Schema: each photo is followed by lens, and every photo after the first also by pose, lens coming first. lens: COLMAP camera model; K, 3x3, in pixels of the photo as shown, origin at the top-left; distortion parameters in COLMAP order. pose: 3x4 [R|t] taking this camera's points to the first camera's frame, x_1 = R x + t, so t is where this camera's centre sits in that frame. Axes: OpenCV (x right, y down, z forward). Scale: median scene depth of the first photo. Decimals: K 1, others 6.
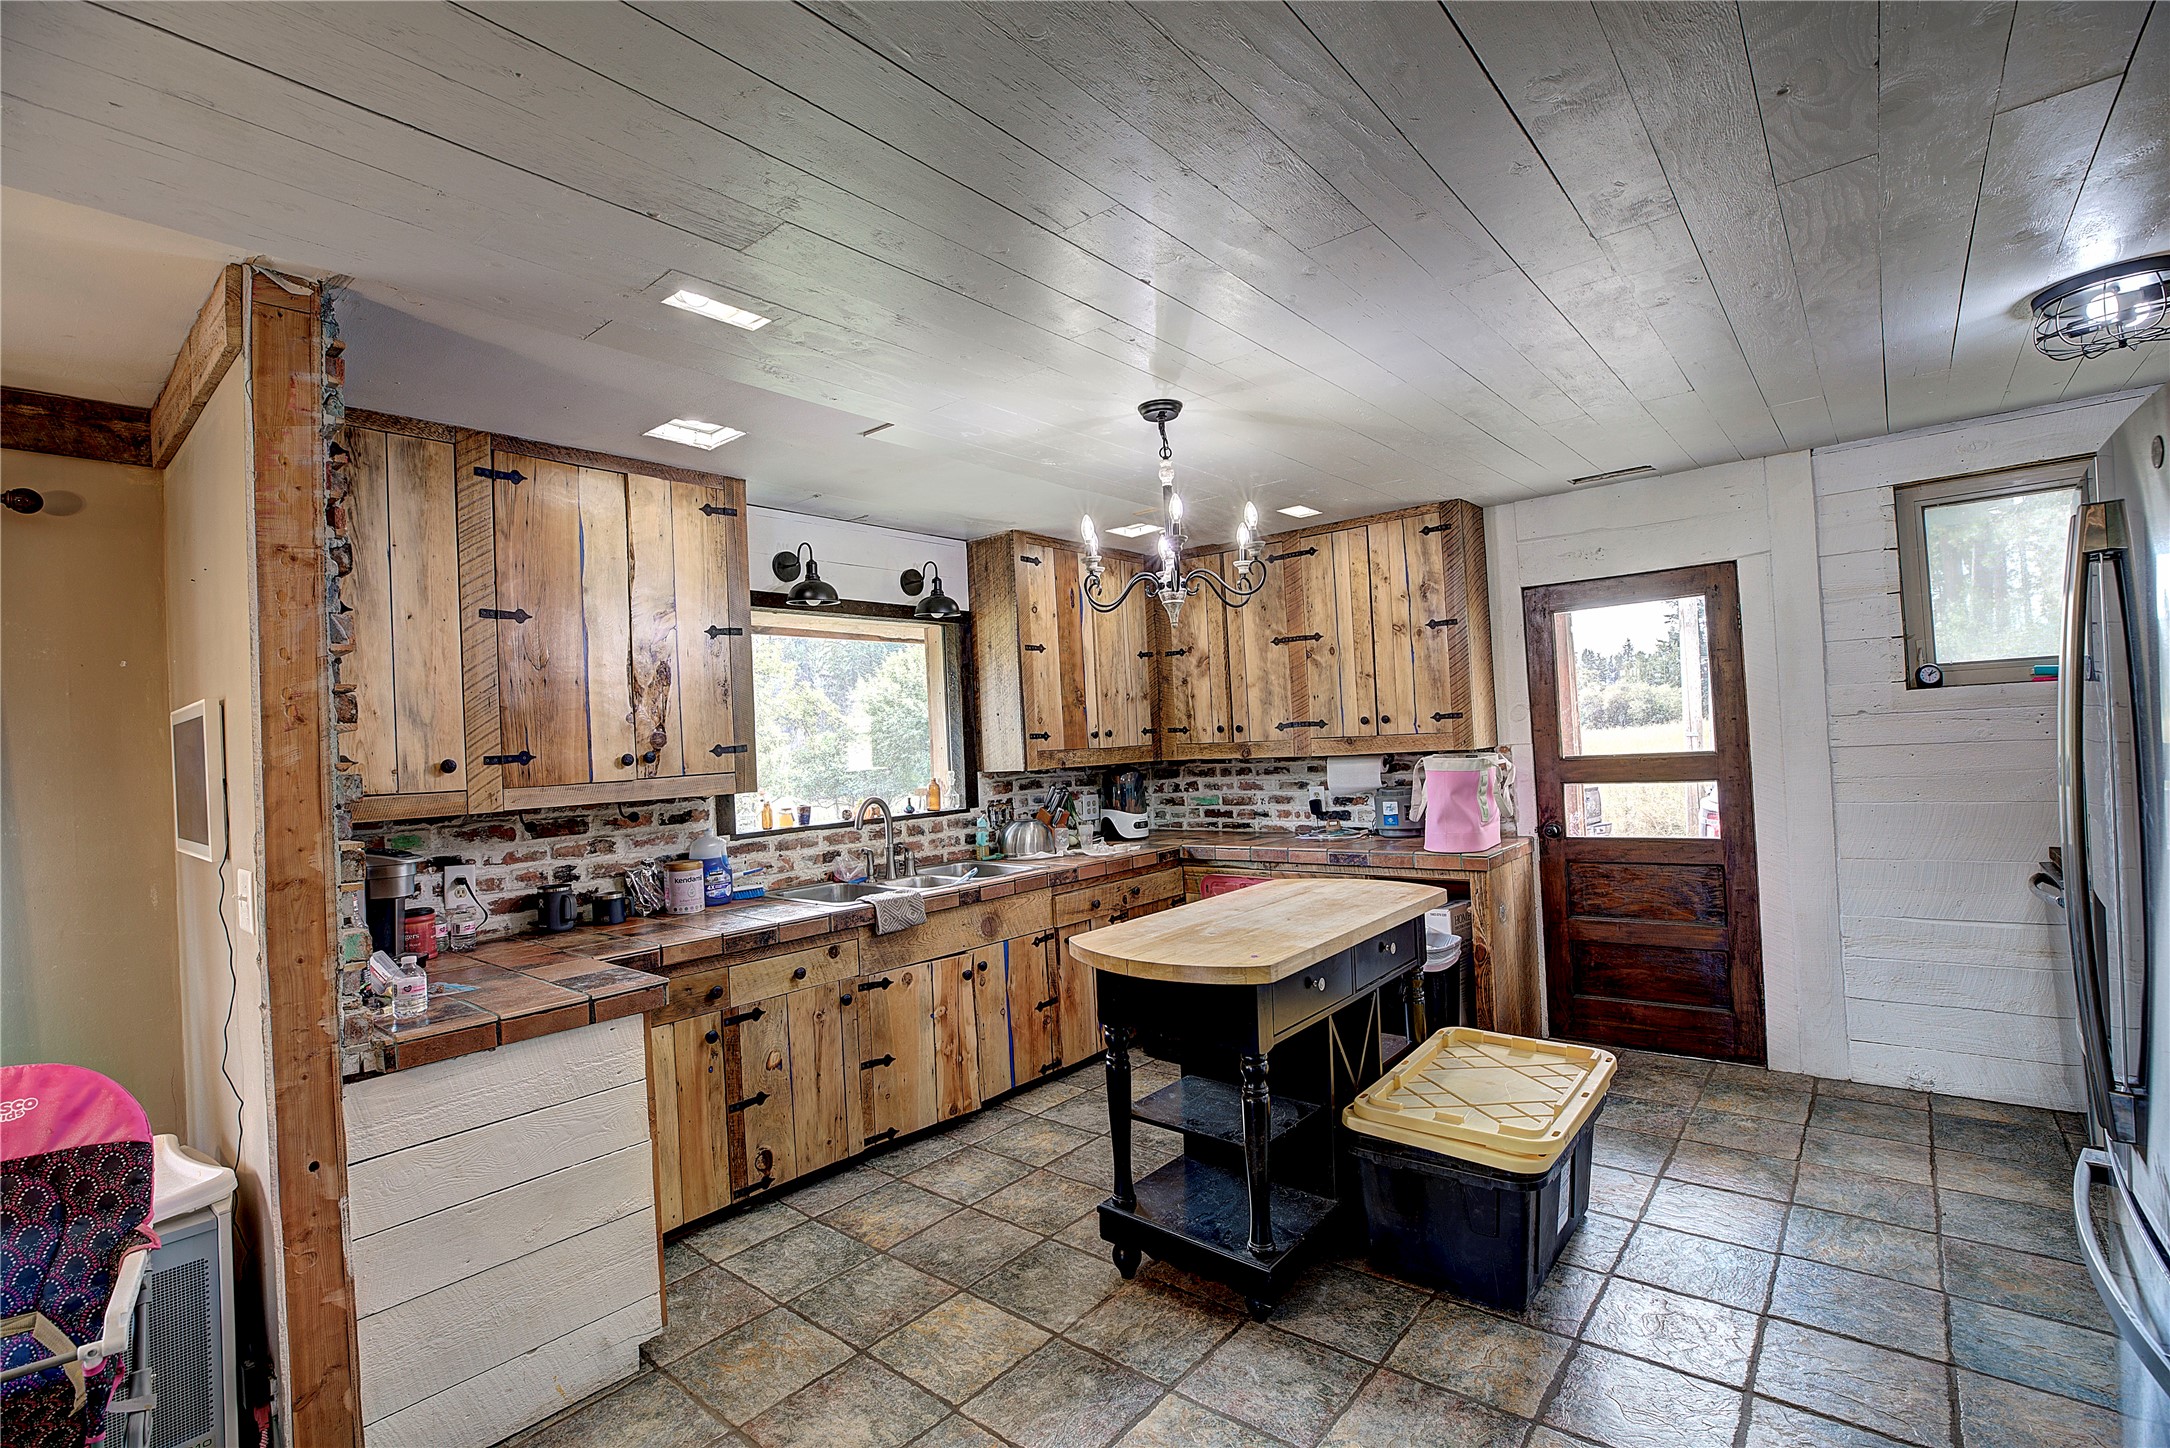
lens RADIAL K [[984.9, 0, 1091.1], [0, 984.9, 721.3], [0, 0, 1]] dist [-0.042442, 0.012249]
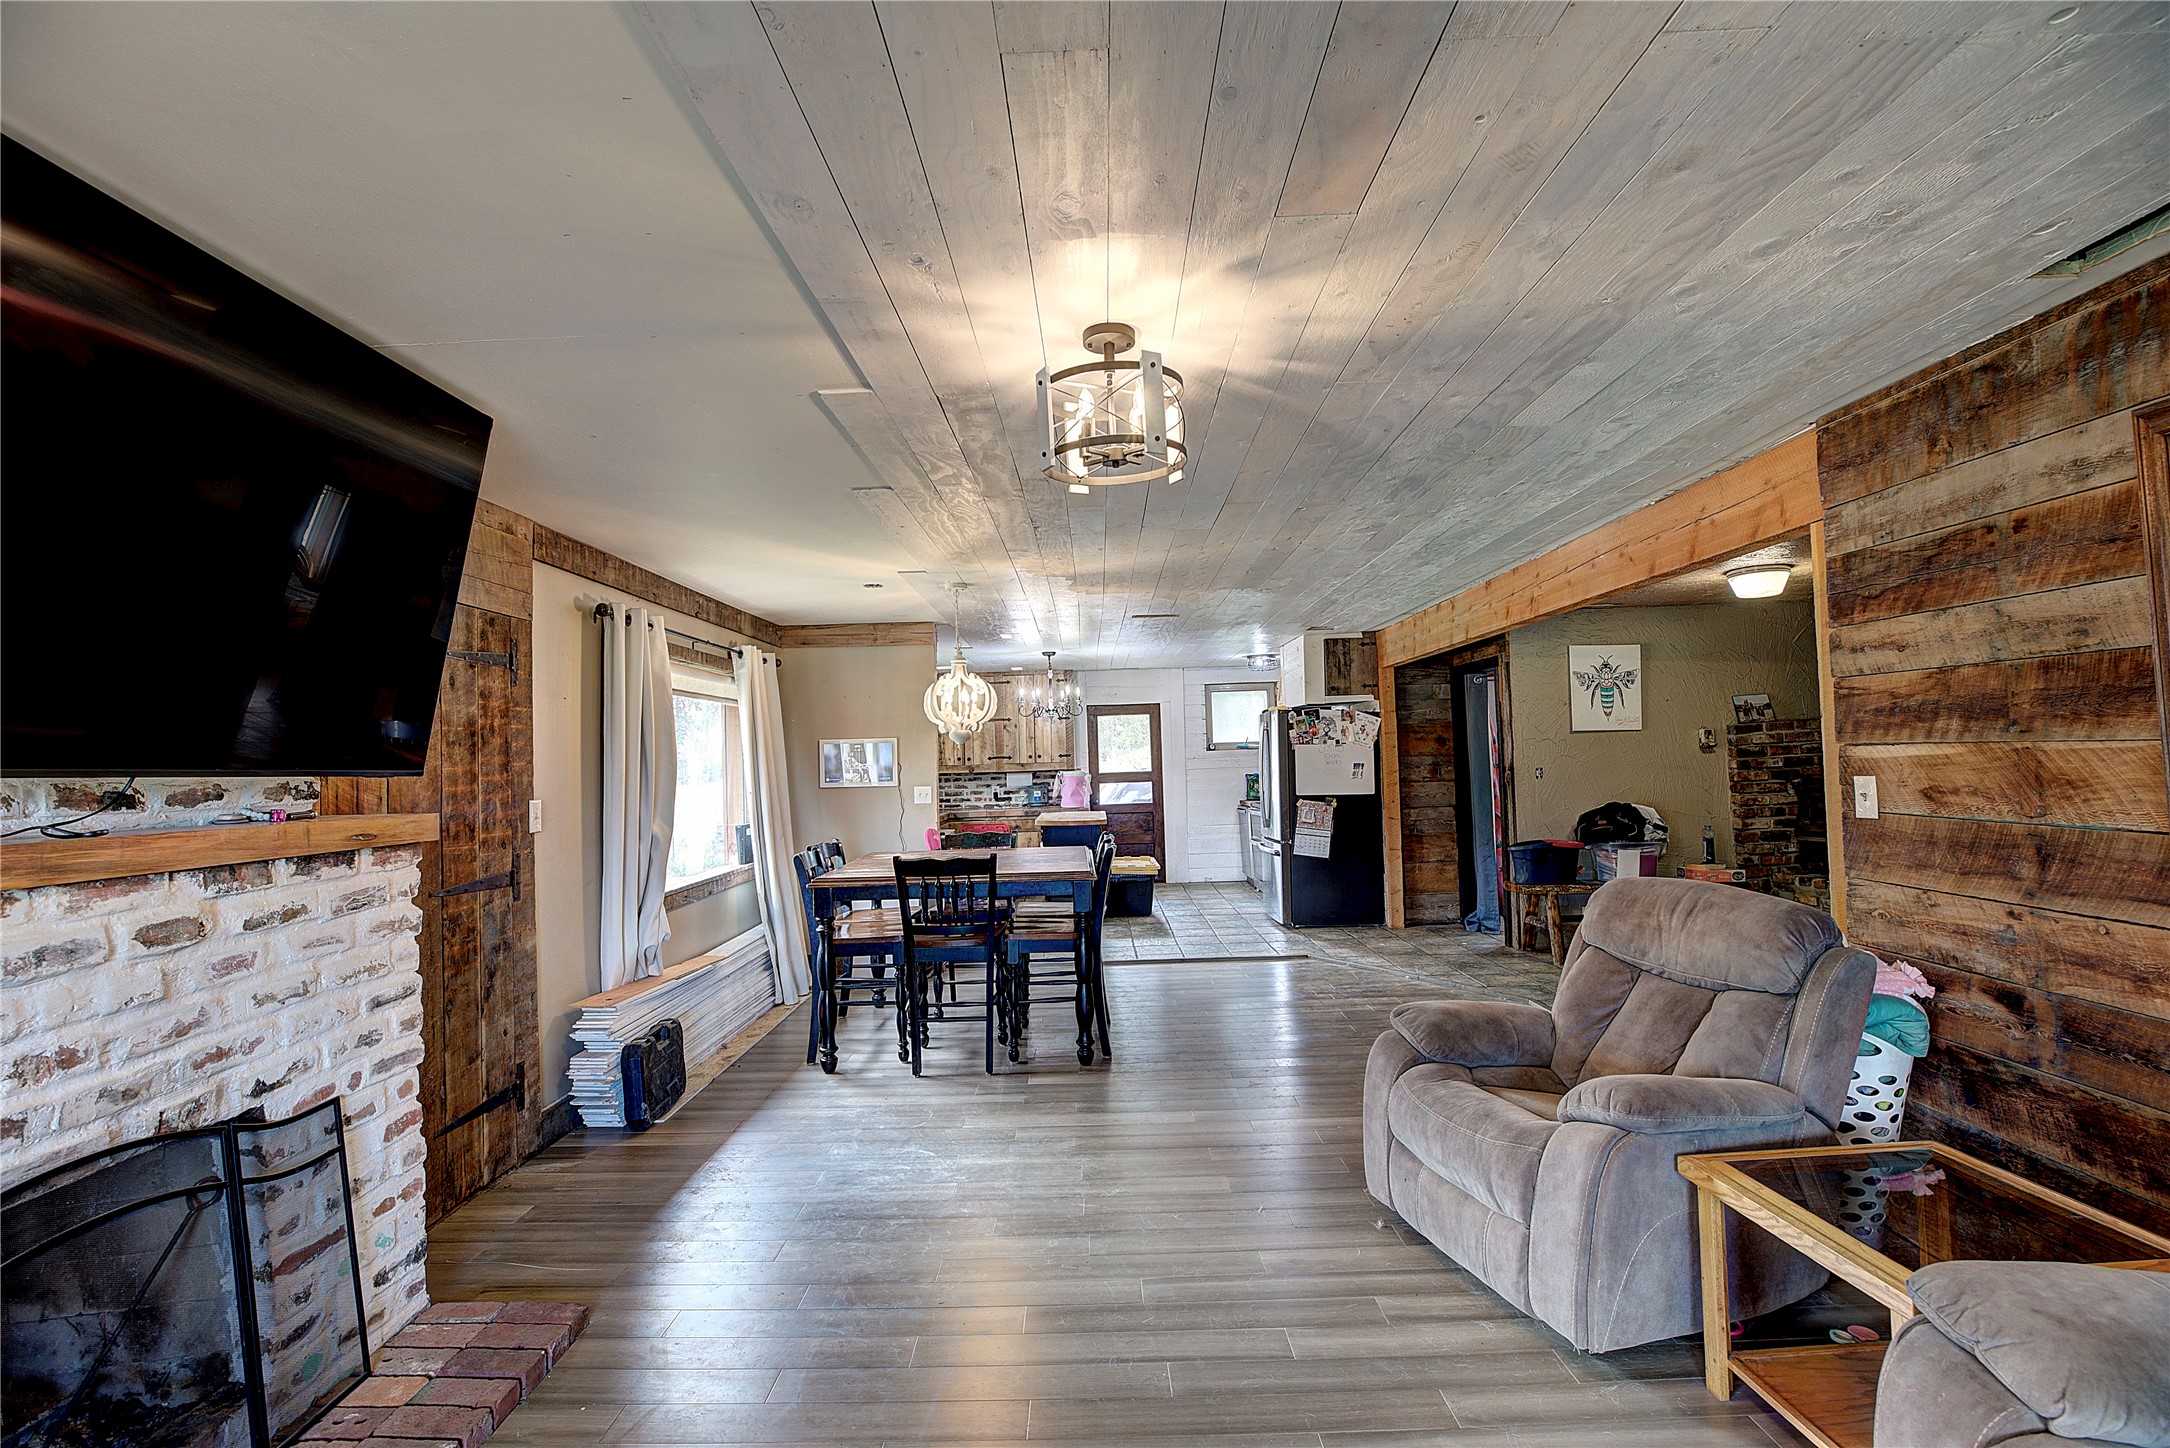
lens RADIAL K [[984.9, 0, 1081.7], [0, 984.9, 728.9], [0, 0, 1]] dist [-0.042442, 0.012249]
pose [[0.770894, 0.046324, 0.635277, -1.734535], [-0.022029, 0.998694, -0.046092, 0.059530], [-0.636583, 0.021537, 0.770907, -1.392915]]
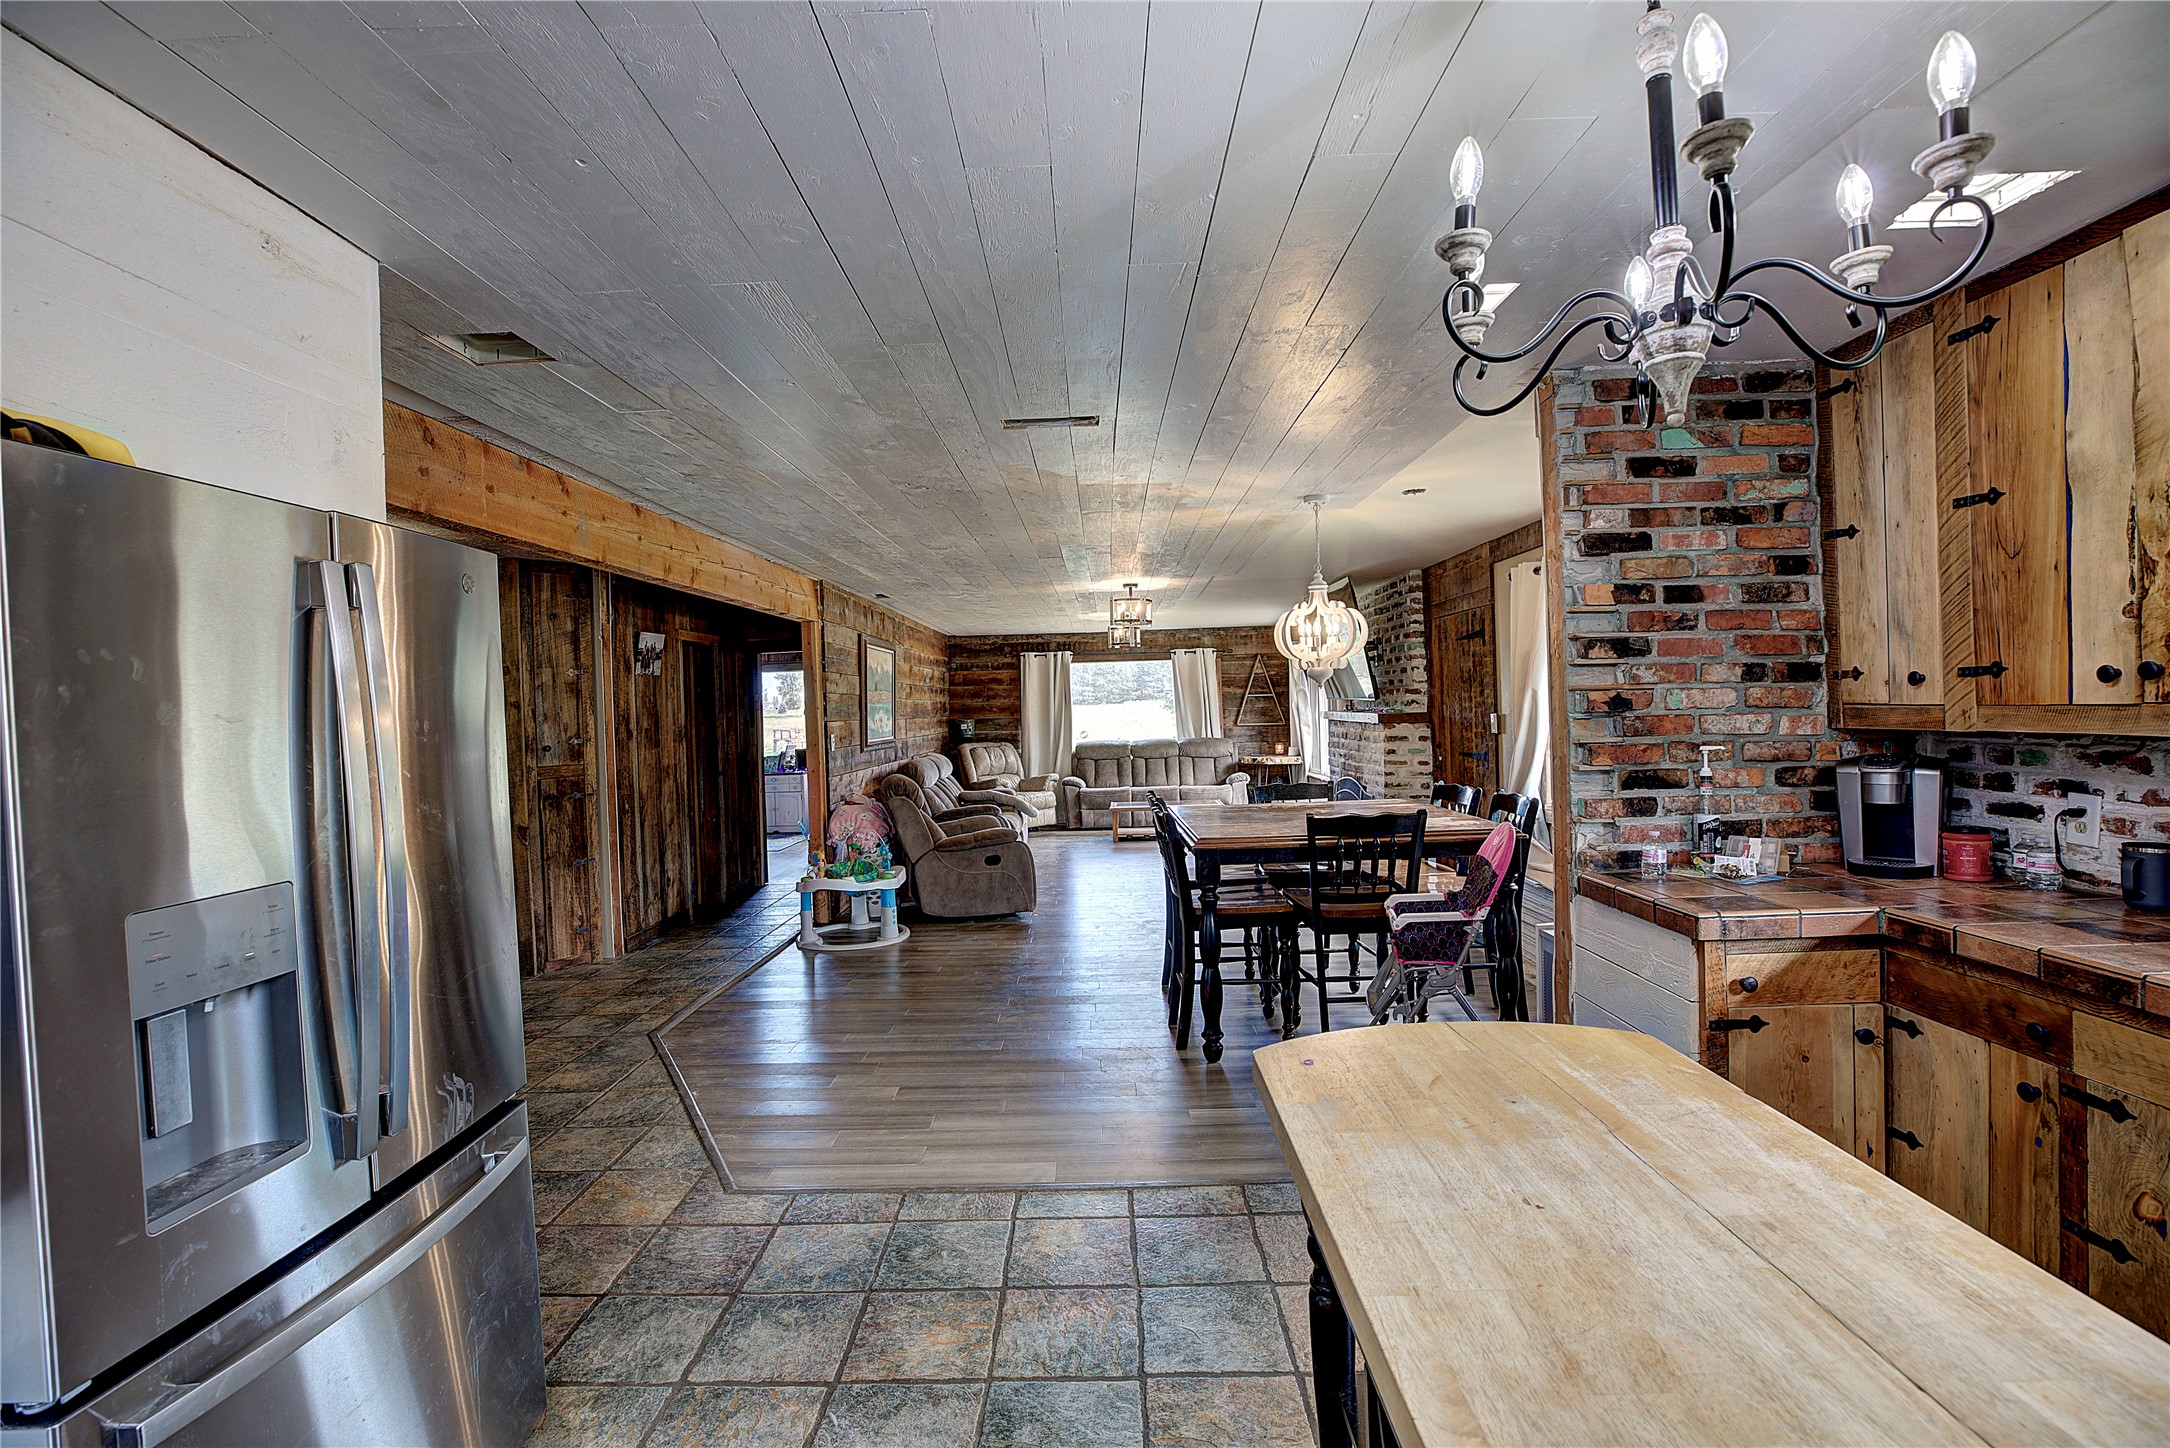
lens RADIAL K [[984.9, 0, 1080.8], [0, 984.9, 718.7], [0, 0, 1]] dist [-0.042442, 0.012249]
pose [[-0.774373, 0.079714, -0.627688, 0.508572], [0.081512, 0.996334, 0.025970, -0.005066], [0.627457, -0.031054, -0.778031, 1.099756]]
